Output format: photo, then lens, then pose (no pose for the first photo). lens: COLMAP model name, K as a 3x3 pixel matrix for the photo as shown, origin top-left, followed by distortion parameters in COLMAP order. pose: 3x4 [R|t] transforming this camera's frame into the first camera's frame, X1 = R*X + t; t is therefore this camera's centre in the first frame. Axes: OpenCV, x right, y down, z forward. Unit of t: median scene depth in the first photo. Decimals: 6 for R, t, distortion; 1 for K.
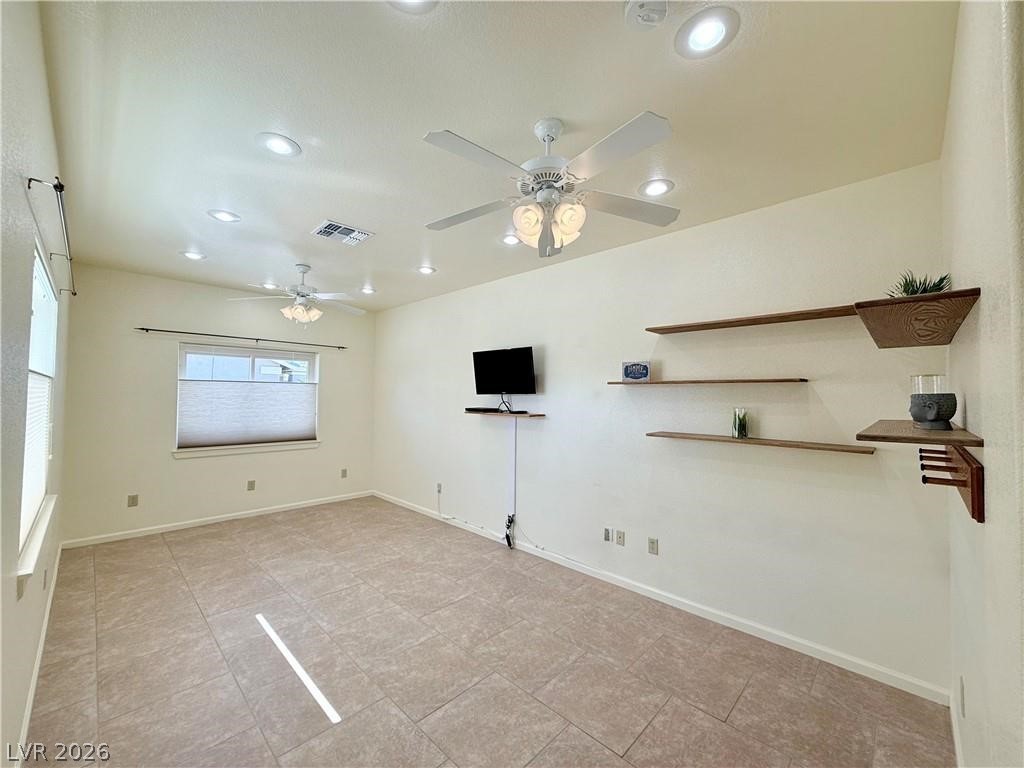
lens RADIAL K [[404.7, 0, 508.9], [0, 404.7, 383.0], [0, 0, 1]] dist [0.000359, 0.000019]
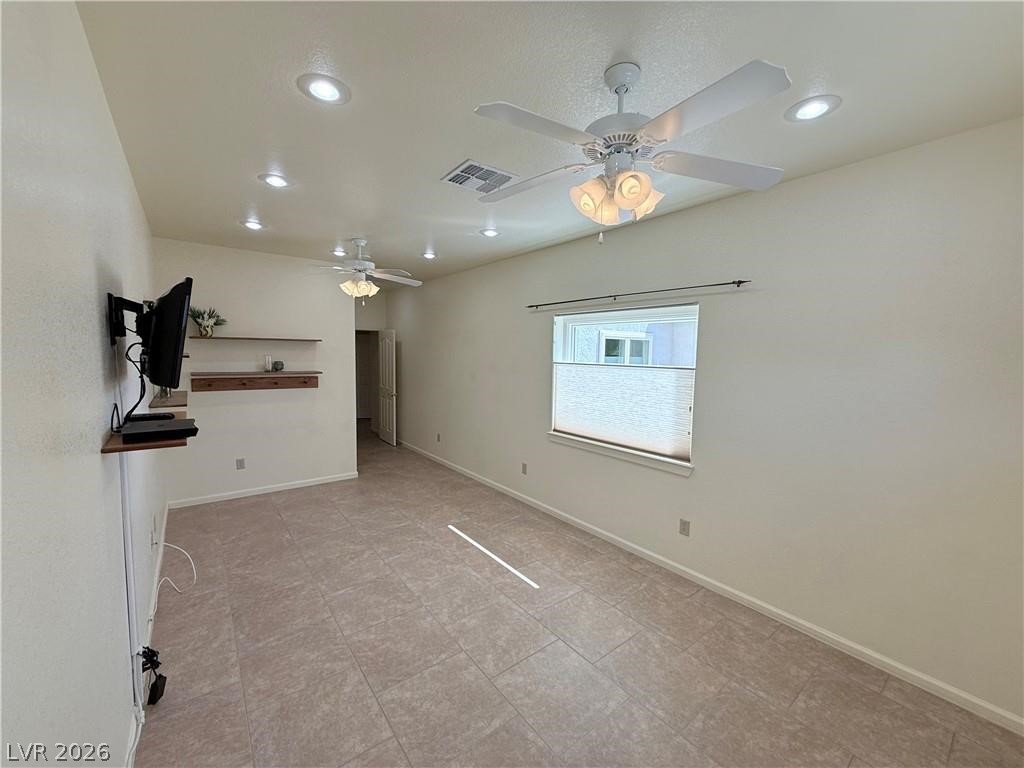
lens RADIAL K [[404.7, 0, 508.9], [0, 404.7, 383.0], [0, 0, 1]] dist [0.000359, 0.000019]
pose [[-0.989959, -0.038841, 0.135915, -0.660405], [-0.032532, 0.998301, 0.048338, -0.009711], [-0.137562, 0.043431, -0.989541, 2.011810]]
